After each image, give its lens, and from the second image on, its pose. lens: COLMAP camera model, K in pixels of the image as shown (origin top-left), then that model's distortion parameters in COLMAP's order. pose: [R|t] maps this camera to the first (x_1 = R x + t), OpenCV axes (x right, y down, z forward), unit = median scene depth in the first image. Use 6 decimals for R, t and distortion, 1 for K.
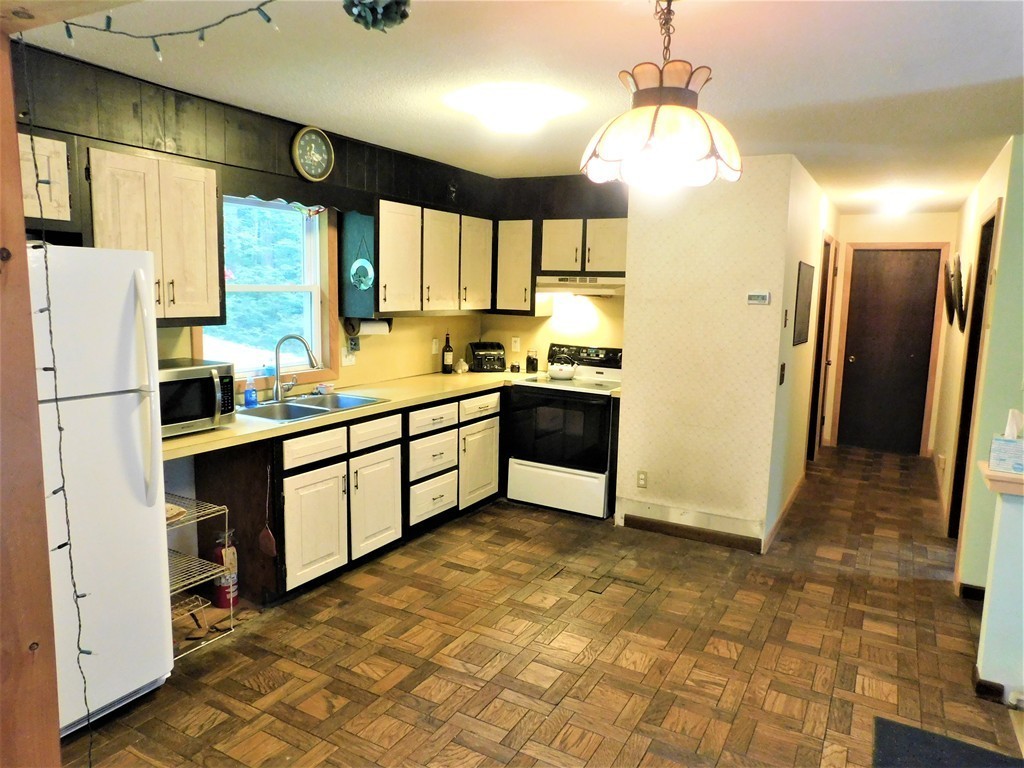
lens RADIAL K [[691.3, 0, 514.3], [0, 691.3, 378.8], [0, 0, 1]] dist [-0.057698, 0.060617]
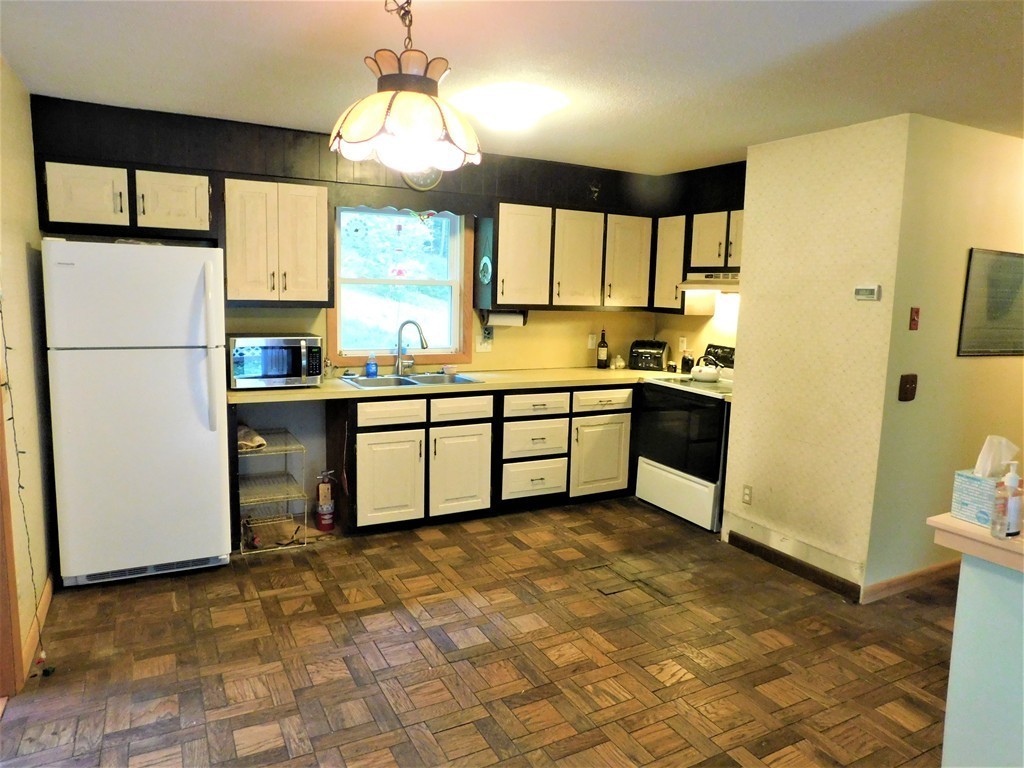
lens RADIAL K [[677.2, 0, 515.9], [0, 677.2, 379.6], [0, 0, 1]] dist [-0.071981, 0.057455]
pose [[0.844619, 0.070421, -0.530717, 0.407681], [-0.077673, 0.996941, 0.008670, 0.012373], [0.529704, 0.033899, 0.847505, 0.095221]]
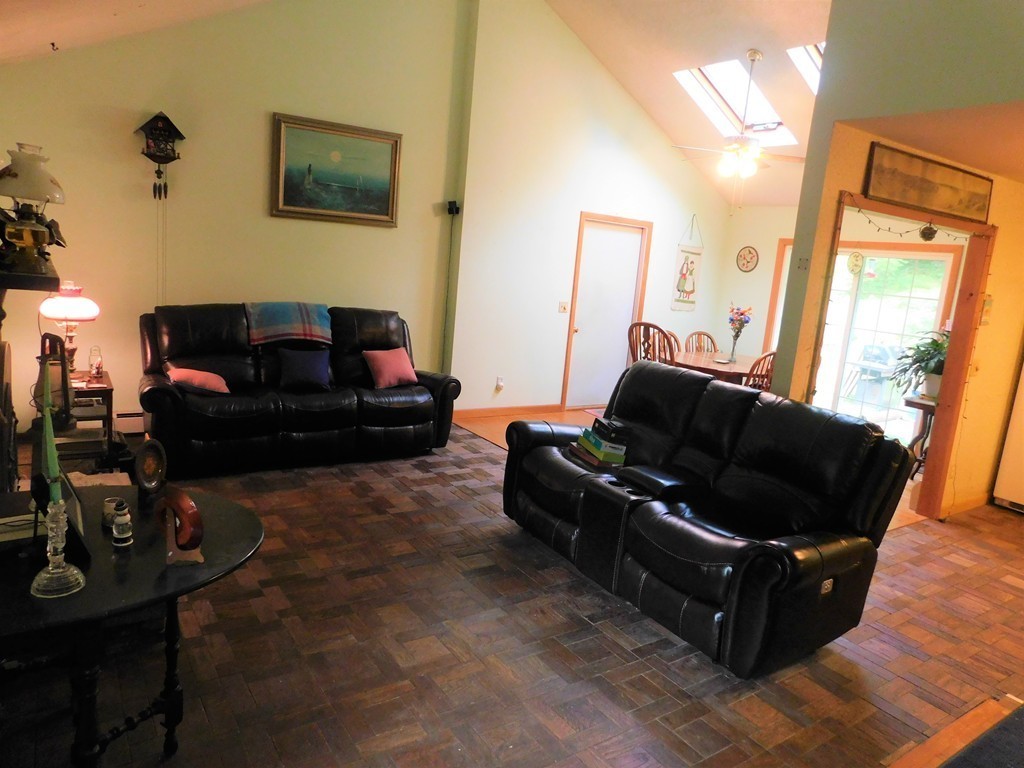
lens RADIAL K [[691.3, 0, 514.3], [0, 691.3, 378.8], [0, 0, 1]] dist [-0.057698, 0.060617]
pose [[-0.442700, 0.091769, -0.891962, 1.078032], [-0.218635, 0.953678, 0.206632, 0.008229], [0.869607, 0.286490, -0.402129, 0.138234]]
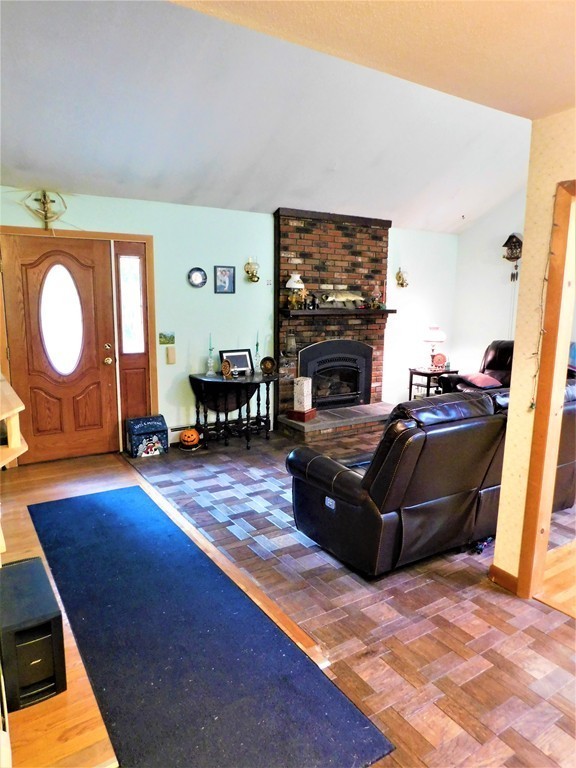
lens RADIAL K [[518.5, 0, 292.3], [0, 518.5, 387.5], [0, 0, 1]] dist [-0.057698, 0.060617]
pose [[-0.880926, -0.116276, 0.458747, 0.141492], [0.029484, 0.953980, 0.298417, -0.084712], [-0.472334, 0.276409, -0.836958, 0.741228]]
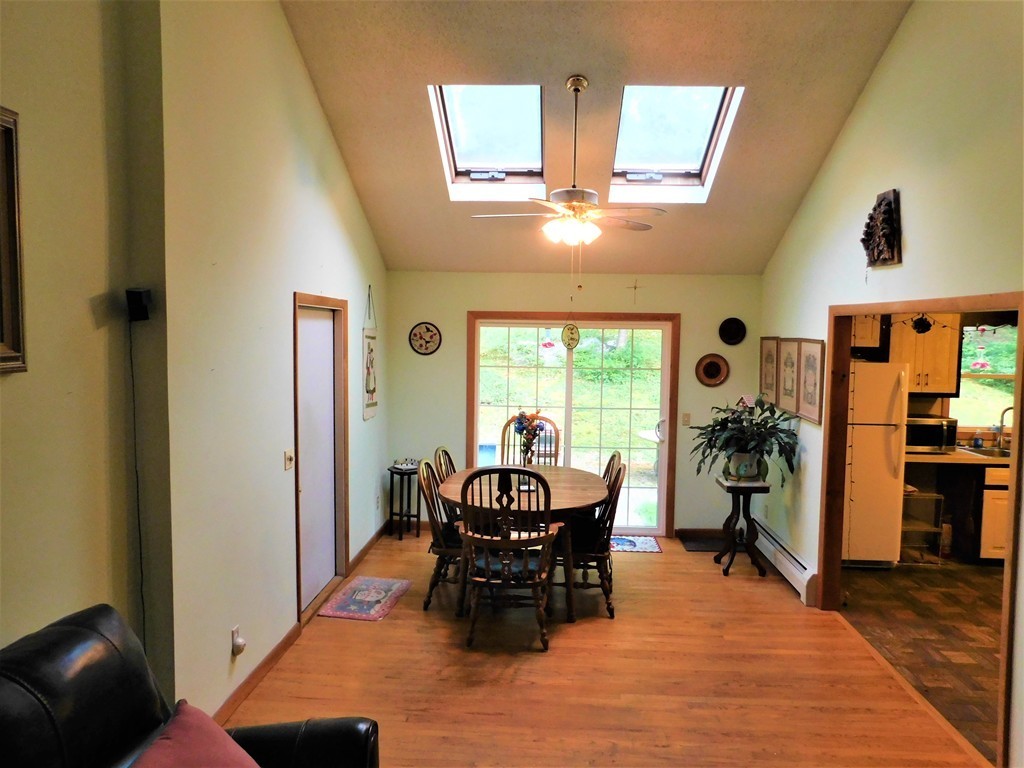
lens RADIAL K [[691.3, 0, 514.3], [0, 691.3, 378.8], [0, 0, 1]] dist [-0.057698, 0.060617]
pose [[0.435556, 0.042018, -0.899180, 0.507611], [-0.121180, 0.992554, -0.012317, 0.025402], [0.891968, 0.114327, 0.437405, -0.619575]]
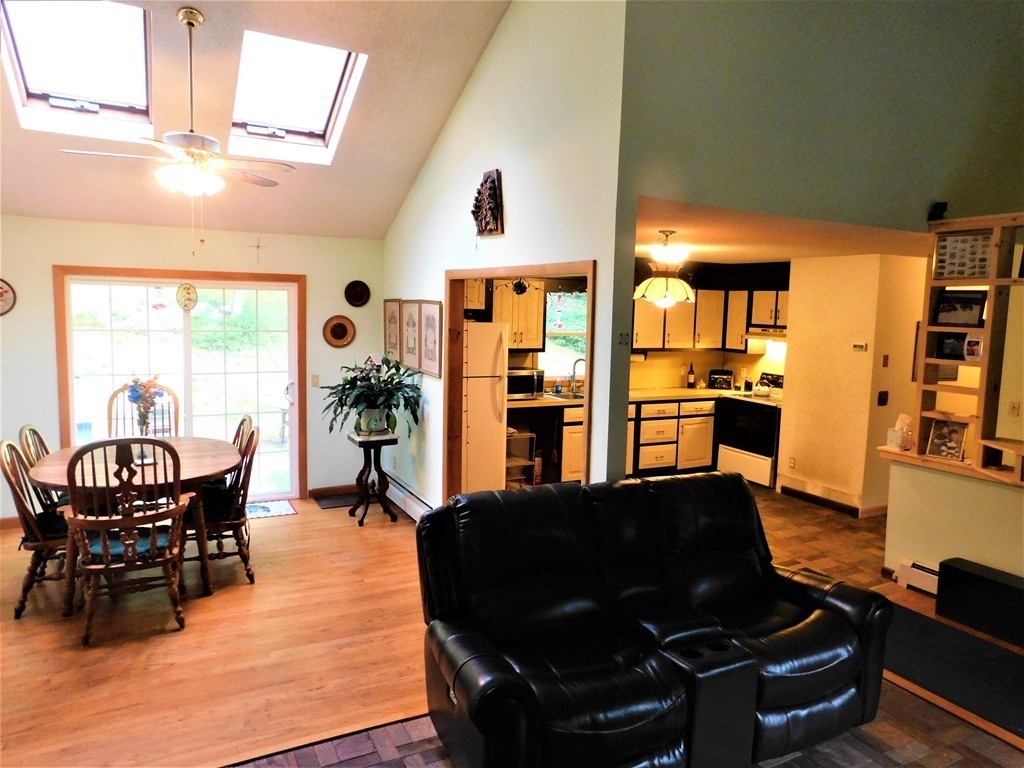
lens RADIAL K [[691.3, 0, 514.3], [0, 691.3, 378.8], [0, 0, 1]] dist [-0.057698, 0.060617]
pose [[0.836807, 0.054178, -0.544811, 0.515059], [-0.077441, 0.996800, -0.019822, 0.040698], [0.541994, 0.058778, 0.838325, -0.649374]]
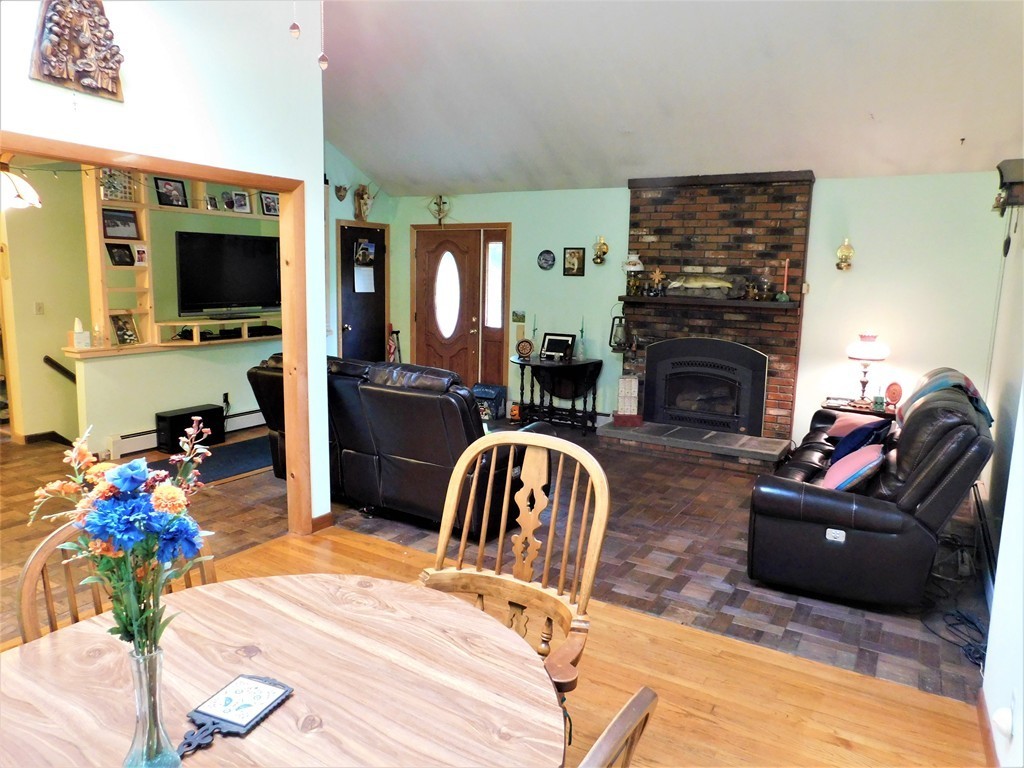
lens RADIAL K [[691.3, 0, 514.3], [0, 691.3, 378.8], [0, 0, 1]] dist [-0.057698, 0.060617]
pose [[0.039860, -0.178451, 0.983141, -0.754334], [0.110291, 0.978697, 0.173172, 0.008868], [-0.993100, 0.101529, 0.058693, -0.234976]]
